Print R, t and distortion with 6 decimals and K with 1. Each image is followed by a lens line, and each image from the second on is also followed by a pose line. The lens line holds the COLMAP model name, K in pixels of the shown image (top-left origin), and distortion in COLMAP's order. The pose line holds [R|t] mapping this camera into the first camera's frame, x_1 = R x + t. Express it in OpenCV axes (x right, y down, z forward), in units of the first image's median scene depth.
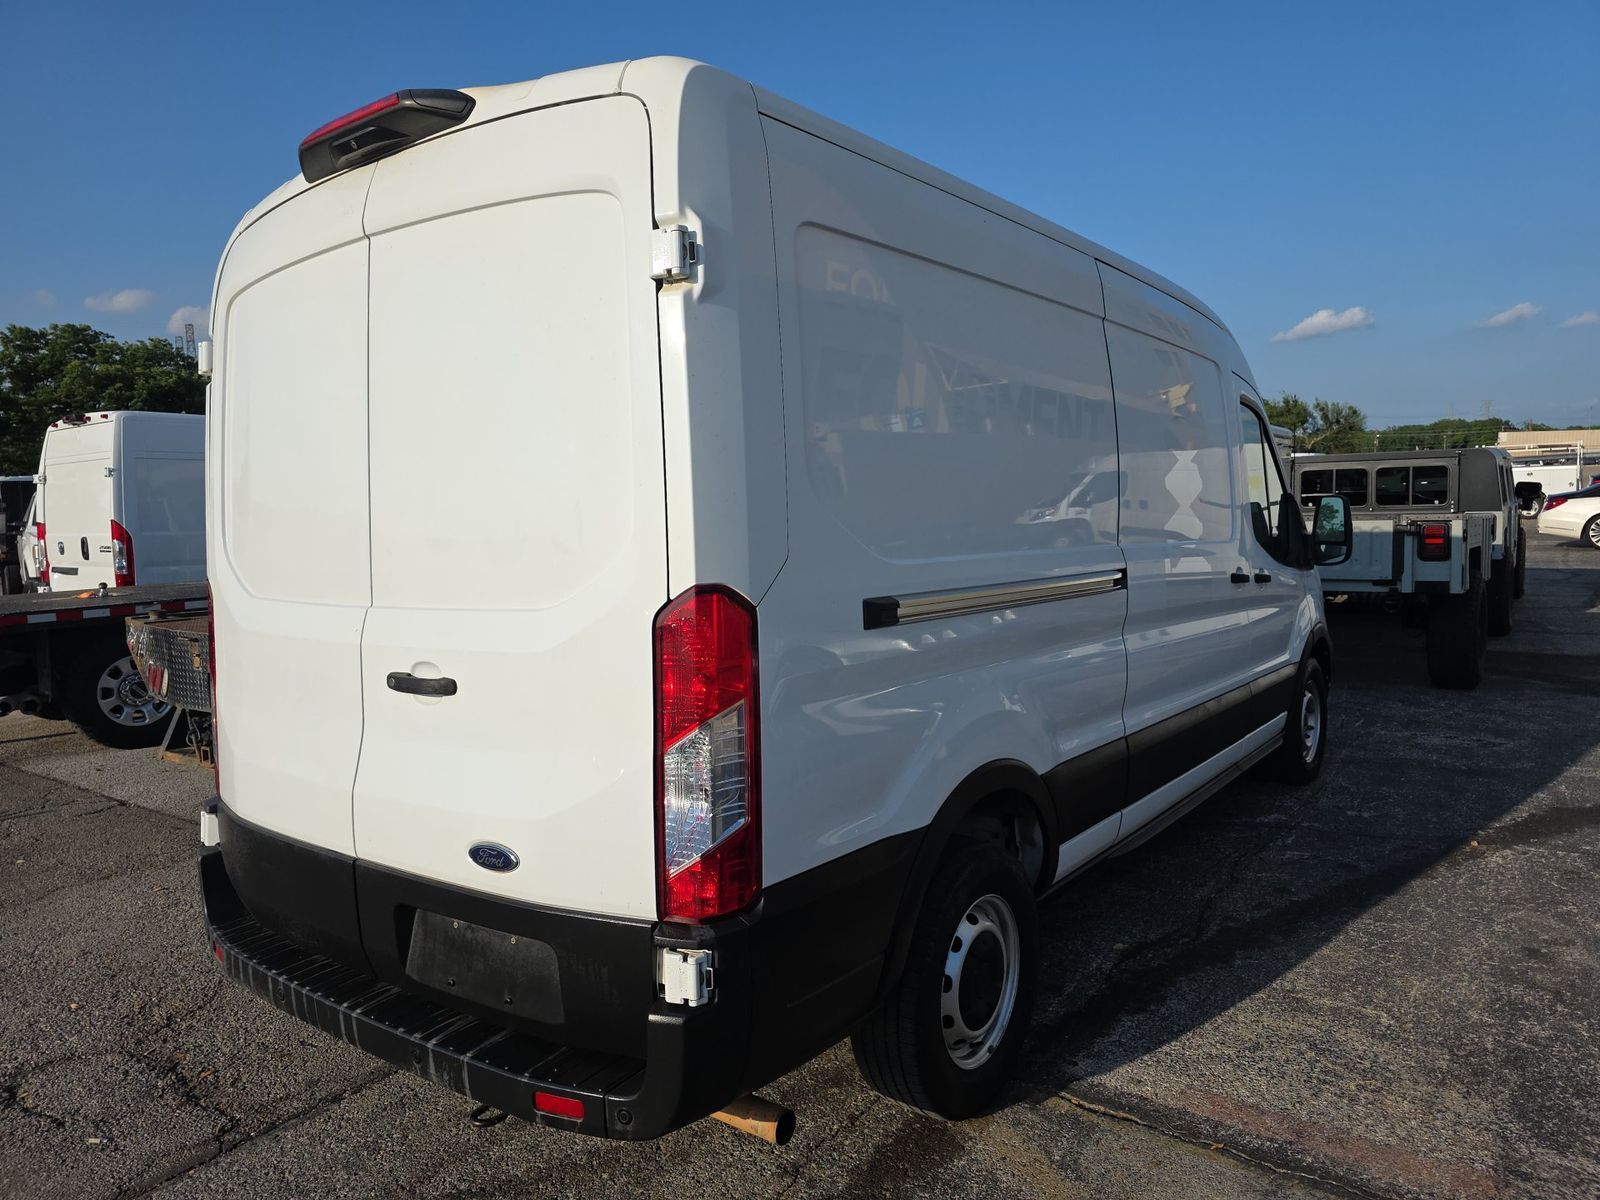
lens RADIAL K [[1094.2, 0, 800.0], [0, 1094.2, 600.0], [0, 0, 1]] dist [0.078374, -0.072066]
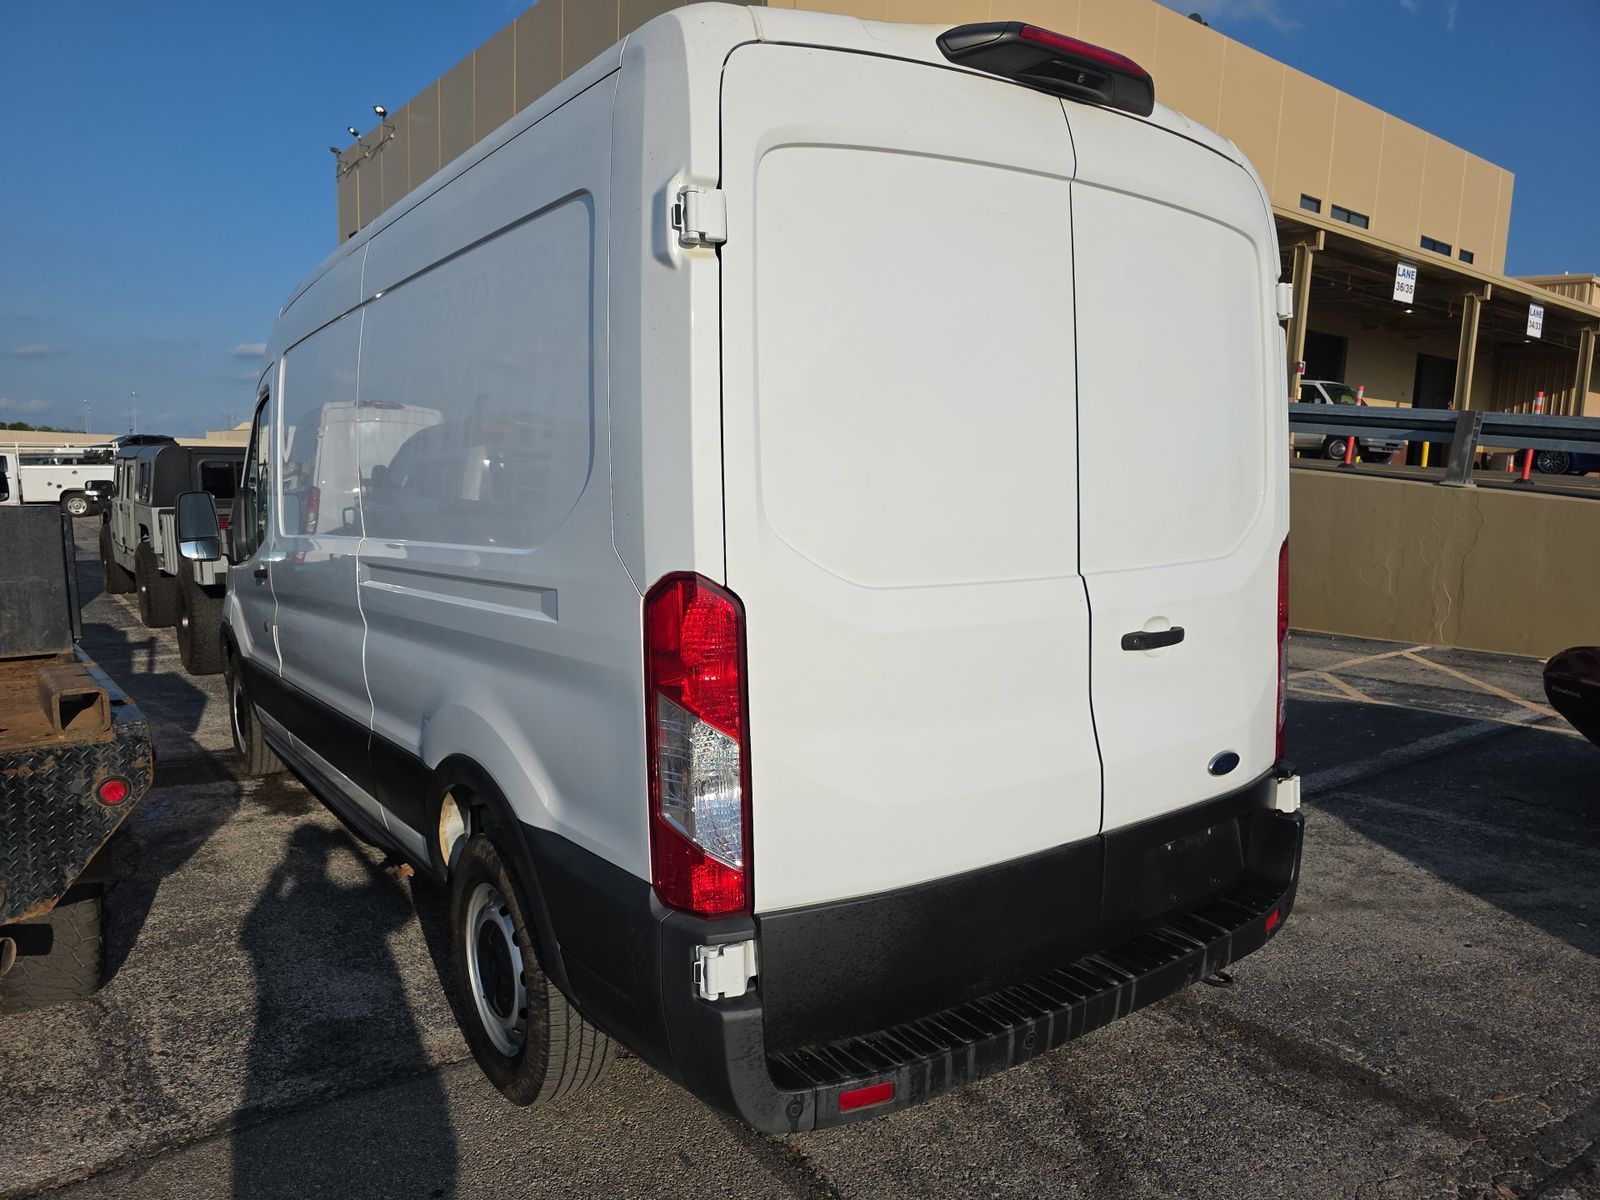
lens RADIAL K [[1058.8, 0, 800.1], [0, 1058.8, 623.0], [0, 0, 1]] dist [0.082281, -0.064876]
pose [[0.283148, -0.093837, 0.954475, -1.350782], [0.078245, 0.994145, 0.074526, -0.040491], [-0.955879, 0.053581, 0.288832, 0.973508]]
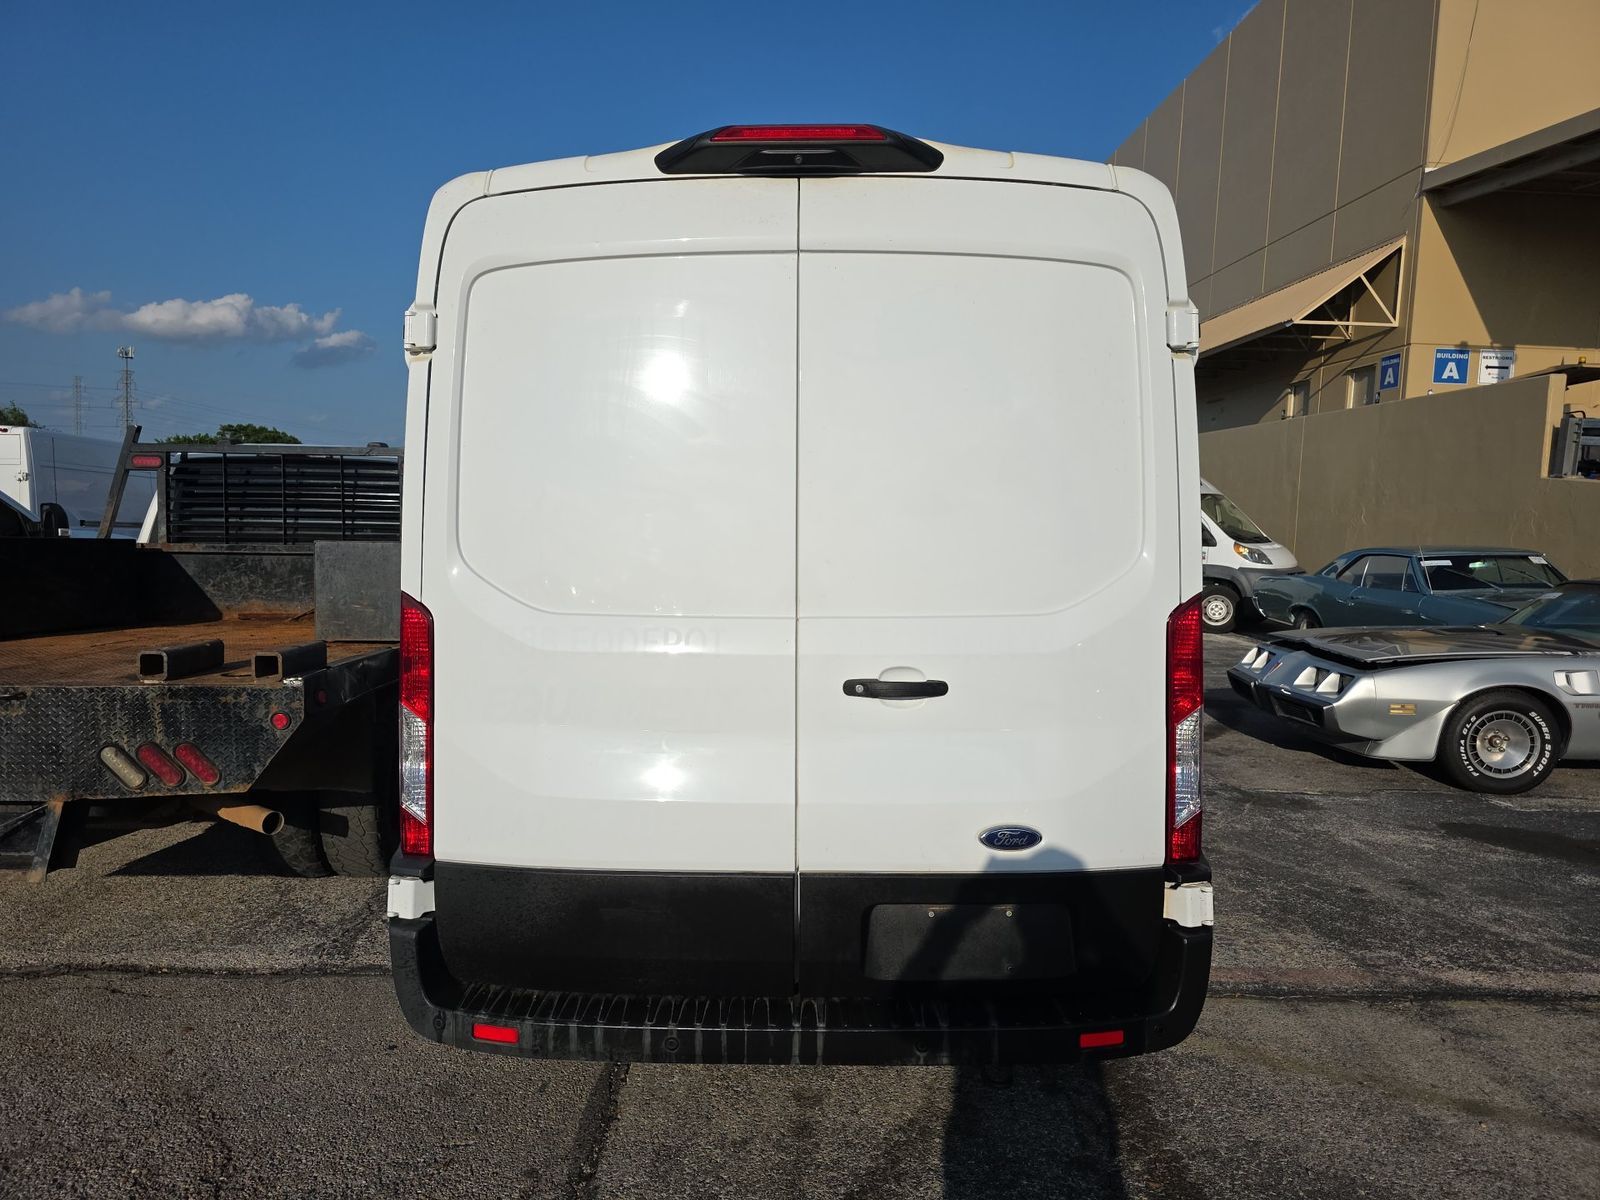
lens RADIAL K [[1094.2, 0, 800.0], [0, 1094.2, 600.0], [0, 0, 1]] dist [0.078374, -0.072066]
pose [[0.796706, 0.000554, 0.604366, -0.991263], [0.019231, 0.999470, -0.026267, 0.016728], [-0.604060, 0.032550, 0.796273, 0.210196]]
